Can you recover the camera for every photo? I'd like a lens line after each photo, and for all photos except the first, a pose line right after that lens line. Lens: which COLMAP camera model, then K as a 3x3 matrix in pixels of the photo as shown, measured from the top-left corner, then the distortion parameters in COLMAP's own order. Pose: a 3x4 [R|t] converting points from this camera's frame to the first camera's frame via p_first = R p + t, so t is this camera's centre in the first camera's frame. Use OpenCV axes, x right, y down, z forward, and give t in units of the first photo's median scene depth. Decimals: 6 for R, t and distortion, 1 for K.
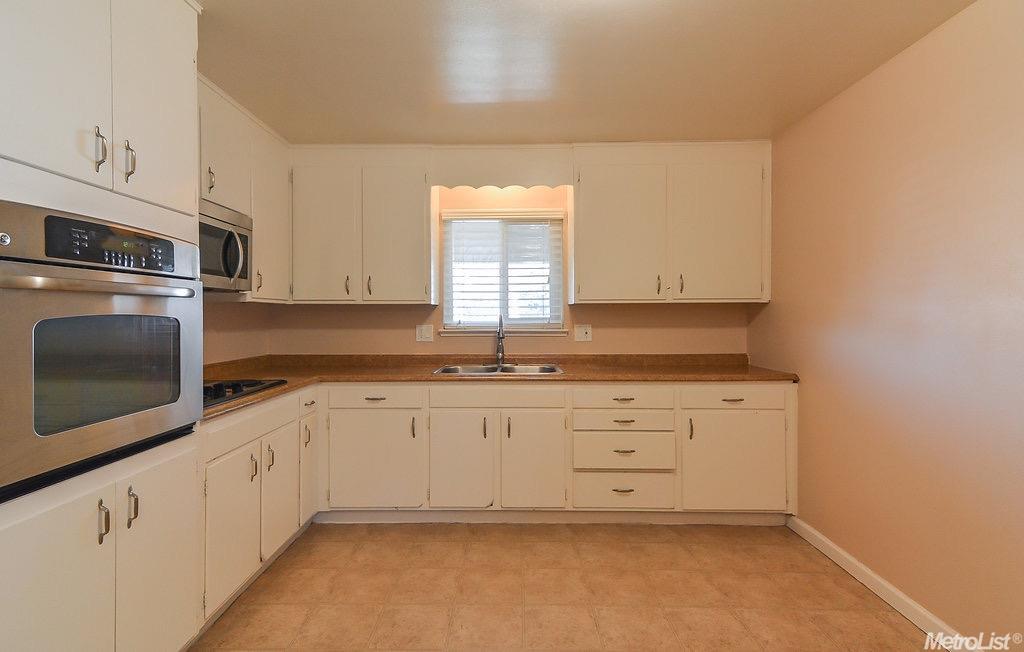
lens RADIAL K [[488.8, 0, 509.4], [0, 488.8, 317.0], [0, 0, 1]] dist [0.019226, -0.000115]
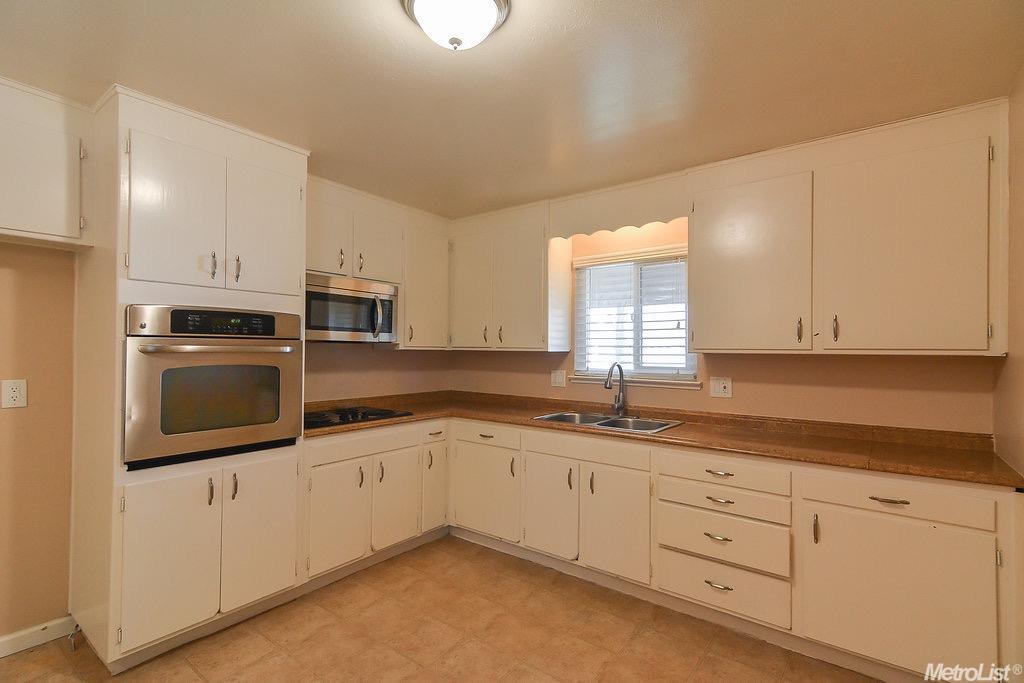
lens RADIAL K [[483.7, 0, 509.0], [0, 483.7, 344.2], [0, 0, 1]] dist [0.025550, -0.010888]
pose [[0.800229, 0.002890, -0.599688, 0.427538], [-0.013022, 0.999836, -0.012559, -0.030744], [0.599553, 0.017859, 0.800136, 0.134231]]
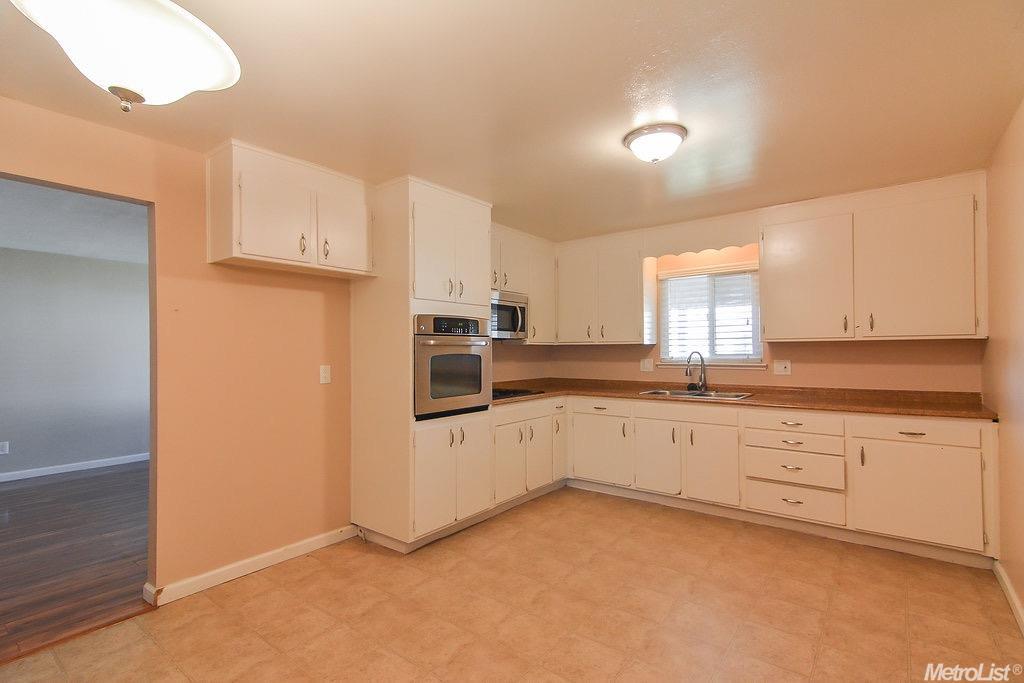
lens RADIAL K [[483.7, 0, 509.0], [0, 483.7, 344.2], [0, 0, 1]] dist [0.025550, -0.010888]
pose [[0.794094, -0.010664, -0.607702, 0.398399], [0.003088, 0.999904, -0.013512, -0.009169], [0.607788, 0.008853, 0.794050, -0.337966]]
